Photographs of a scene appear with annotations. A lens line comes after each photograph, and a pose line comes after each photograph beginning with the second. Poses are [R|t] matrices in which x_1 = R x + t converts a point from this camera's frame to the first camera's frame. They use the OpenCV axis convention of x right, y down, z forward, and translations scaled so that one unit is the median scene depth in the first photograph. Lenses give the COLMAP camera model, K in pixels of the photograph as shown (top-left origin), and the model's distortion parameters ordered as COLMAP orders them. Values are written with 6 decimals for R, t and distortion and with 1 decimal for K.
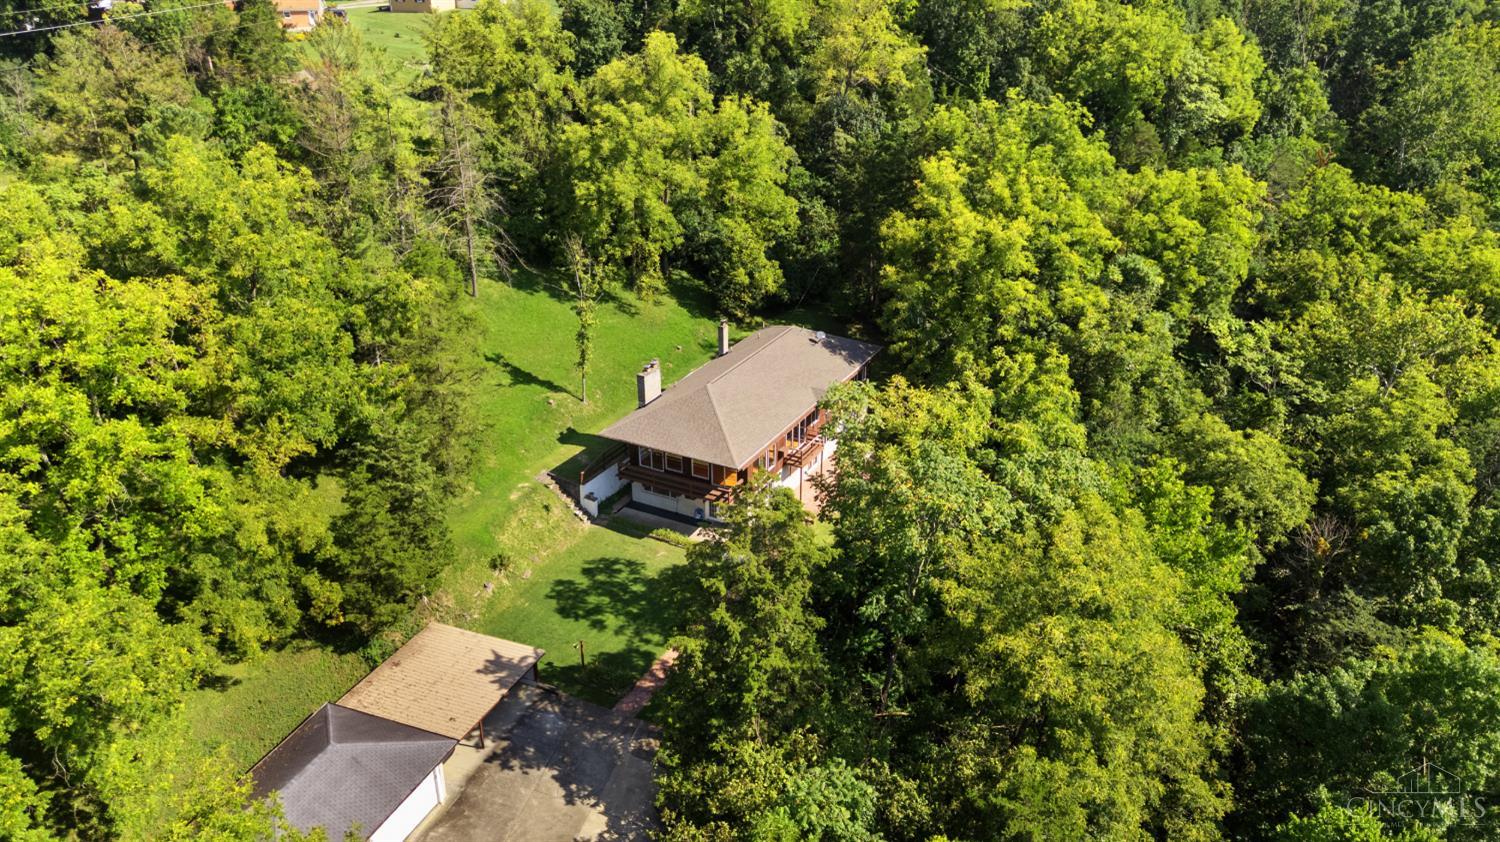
lens RADIAL K [[1062.0, 0, 745.9], [0, 1062.0, 421.4], [0, 0, 1]] dist [0.006765, -0.002427]
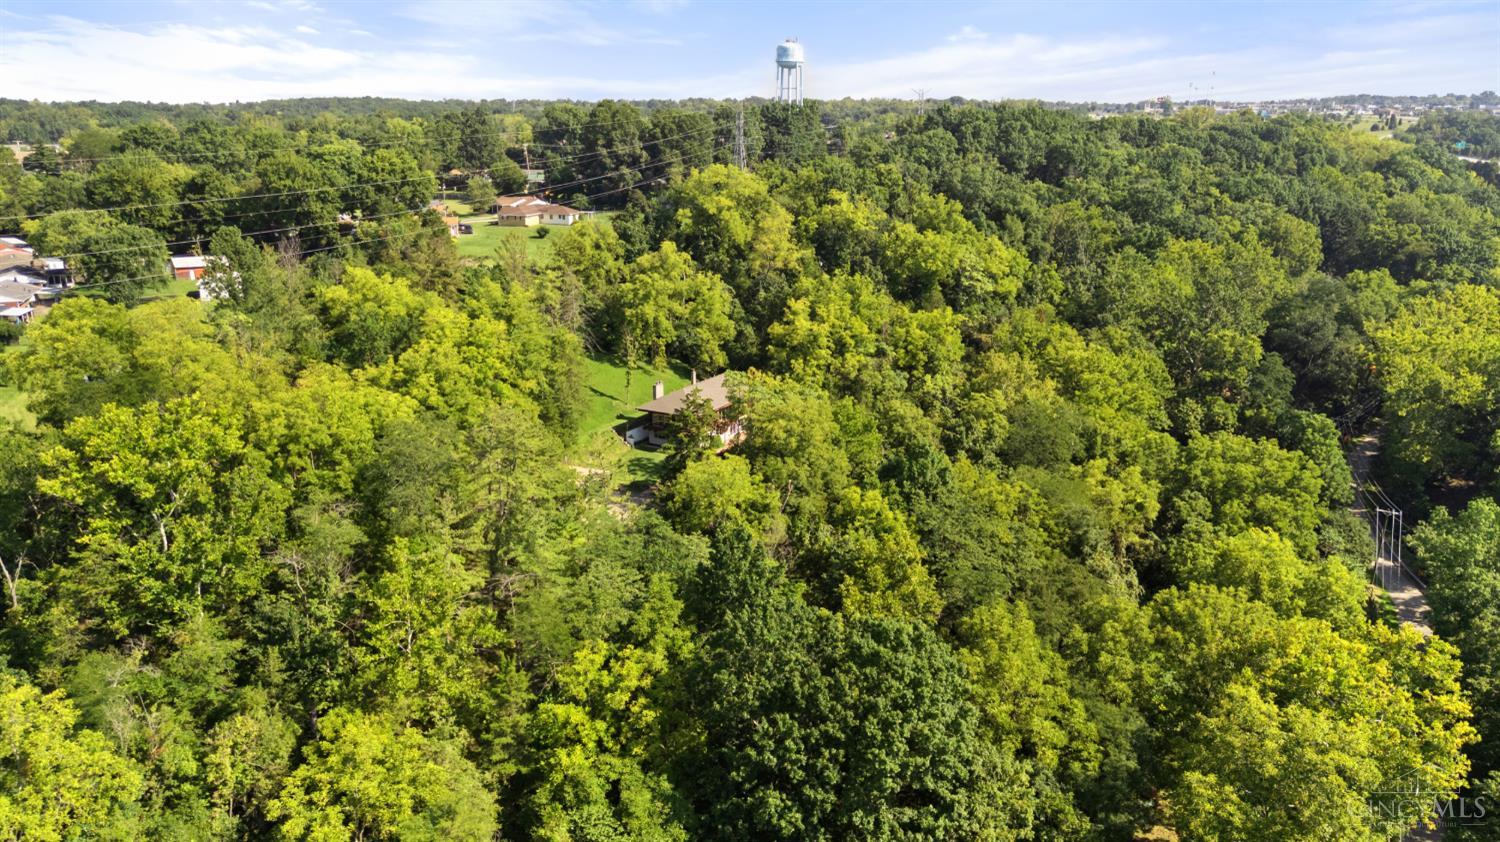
lens RADIAL K [[1062.0, 0, 752.5], [0, 1062.0, 420.8], [0, 0, 1]] dist [0.006765, -0.002427]
pose [[0.999916, 0.011903, -0.005193, 0.097183], [-0.012639, 0.983839, -0.178609, 0.341151], [0.002983, 0.178660, 0.983906, -0.962605]]
